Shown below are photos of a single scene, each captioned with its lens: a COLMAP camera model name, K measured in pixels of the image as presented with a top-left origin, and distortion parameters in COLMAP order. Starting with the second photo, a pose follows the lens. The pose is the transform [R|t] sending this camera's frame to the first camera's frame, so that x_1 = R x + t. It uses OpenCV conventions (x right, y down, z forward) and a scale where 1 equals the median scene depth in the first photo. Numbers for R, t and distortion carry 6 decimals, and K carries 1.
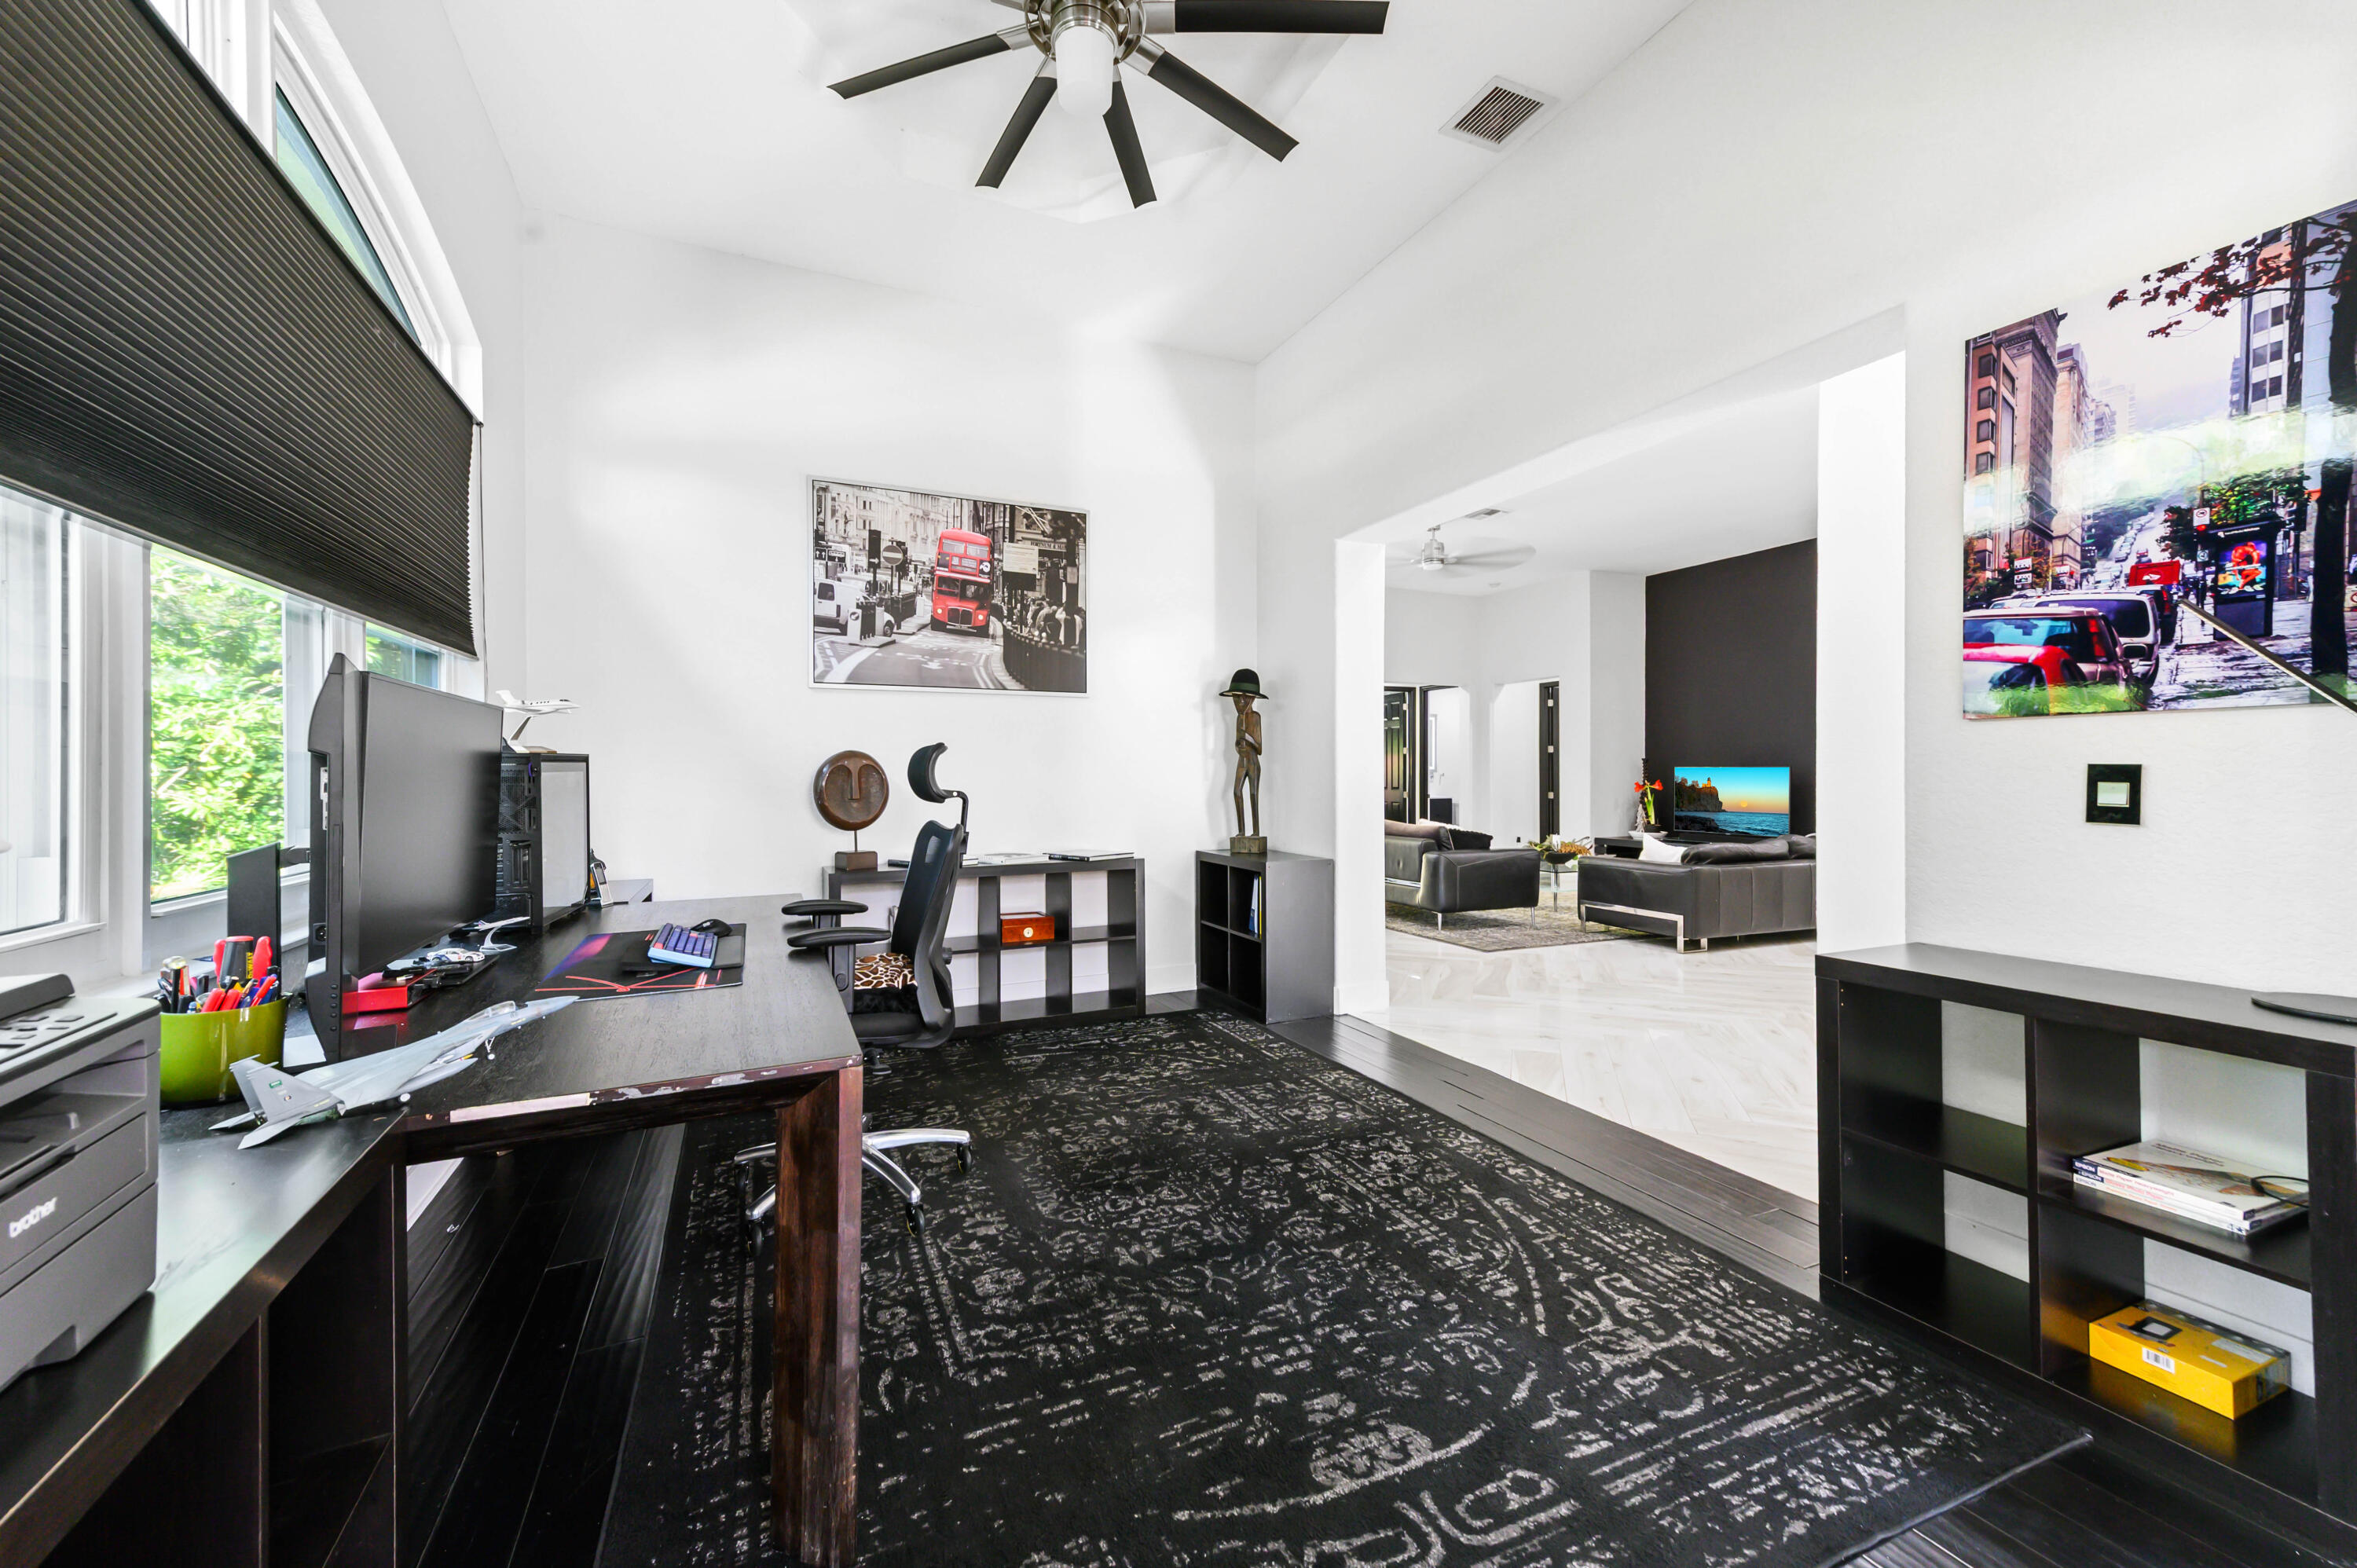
lens RADIAL K [[926.3, 0, 1173.1], [0, 926.3, 788.6], [0, 0, 1]] dist [0.020910, -0.001529]
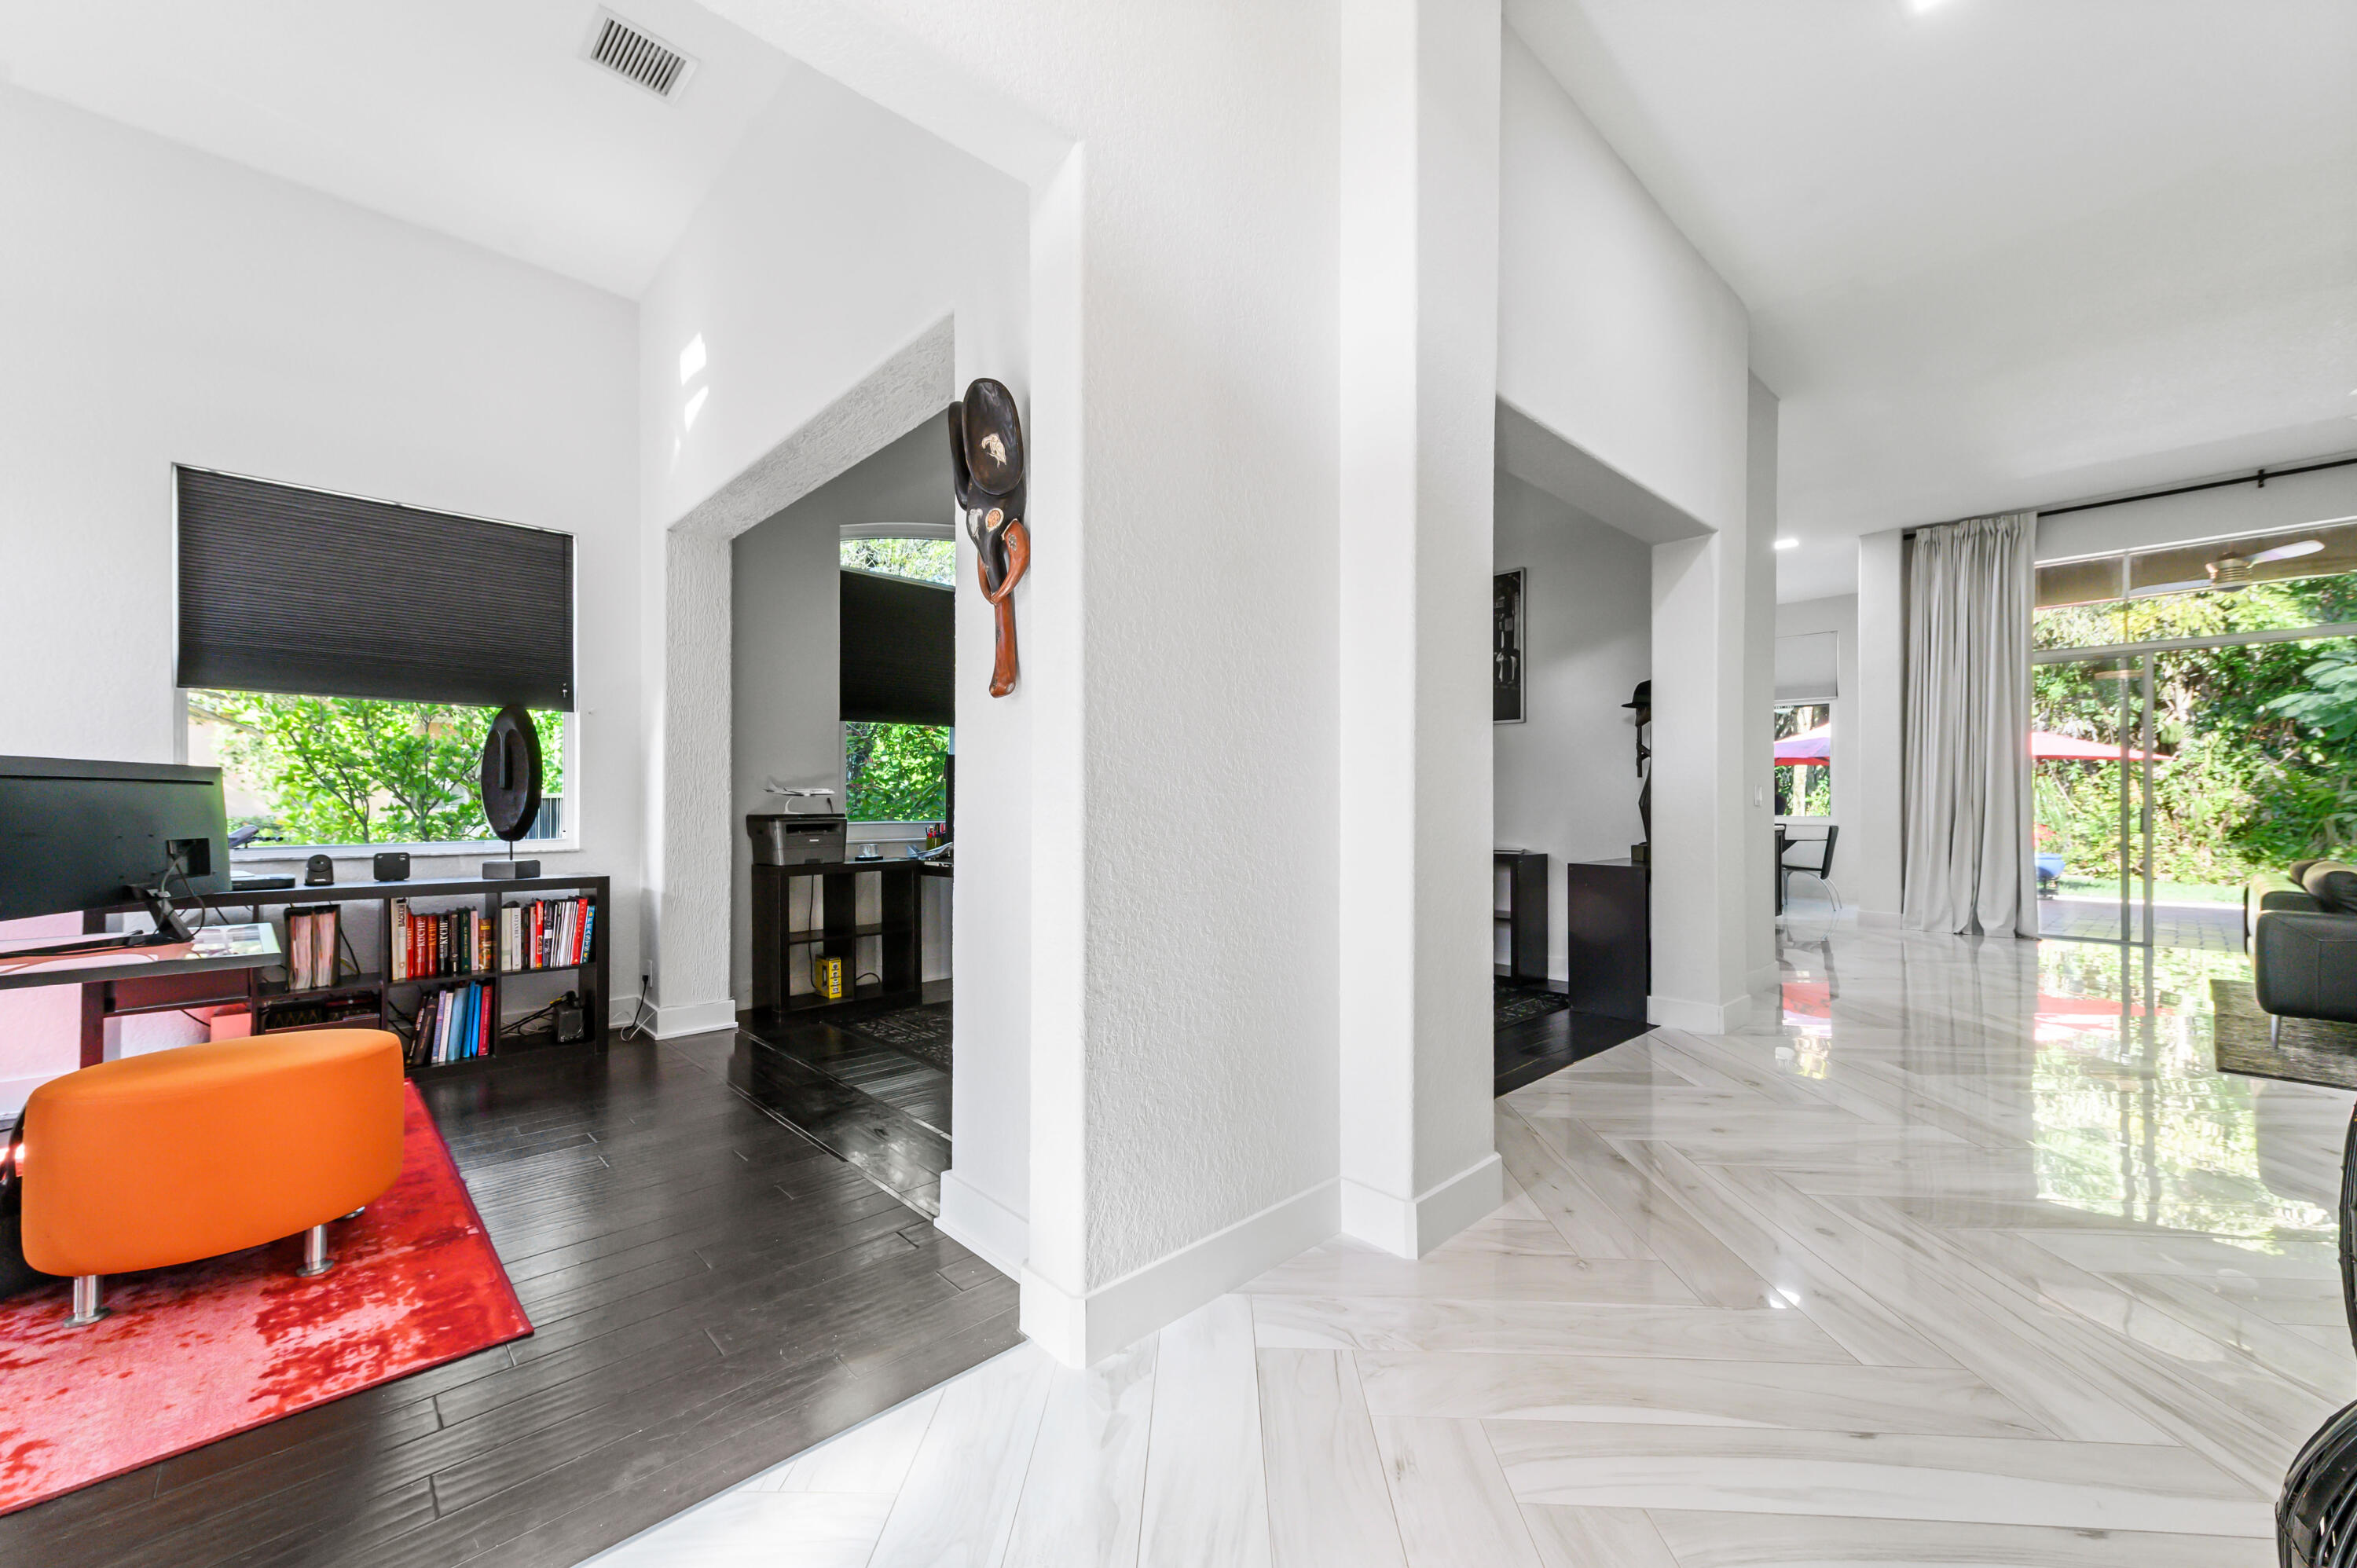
lens RADIAL K [[926.3, 0, 1176.8], [0, 926.3, 794.1], [0, 0, 1]] dist [0.020910, -0.001529]
pose [[0.322227, -0.002120, -0.946660, 1.374337], [-0.017323, 0.999817, -0.008136, 0.021472], [0.946504, 0.019020, 0.322132, 0.275919]]
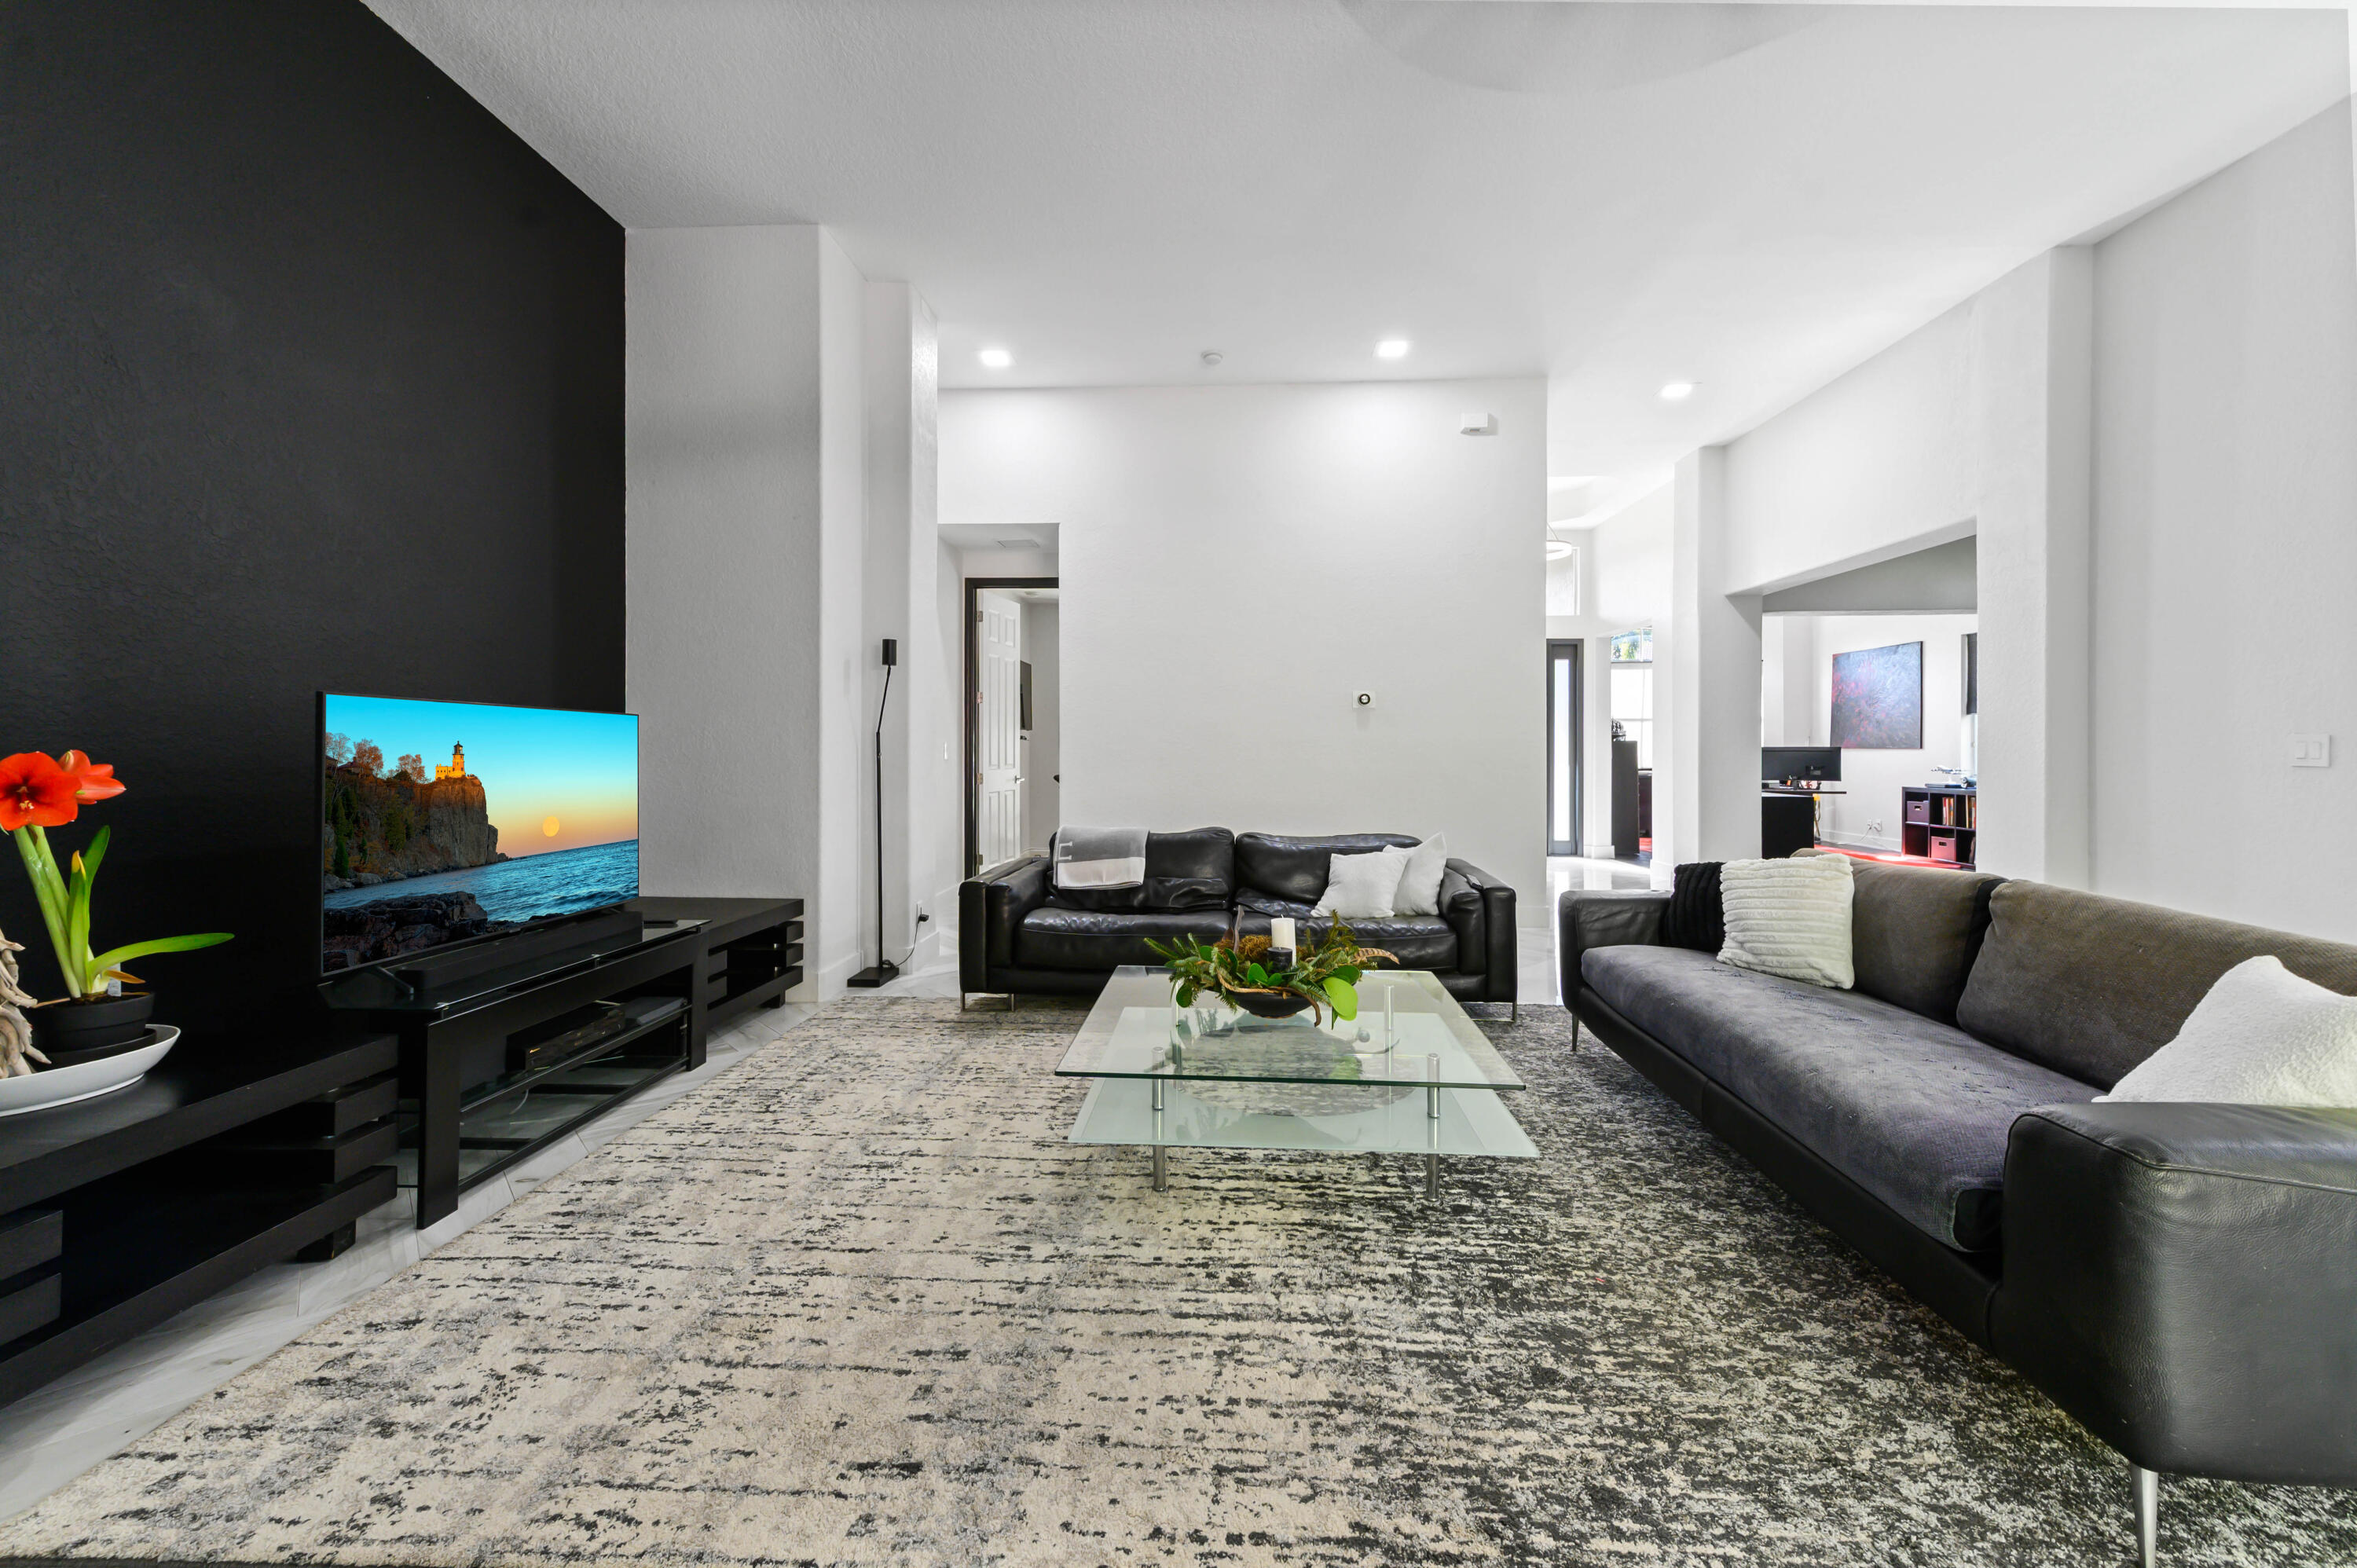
lens RADIAL K [[926.3, 0, 1176.8], [0, 926.3, 771.0], [0, 0, 1]] dist [0.020910, -0.001529]
pose [[-0.886668, -0.006346, 0.462364, 0.788275], [0.009508, 0.999444, 0.031951, -0.031717], [-0.462310, 0.032726, -0.886114, 3.422052]]
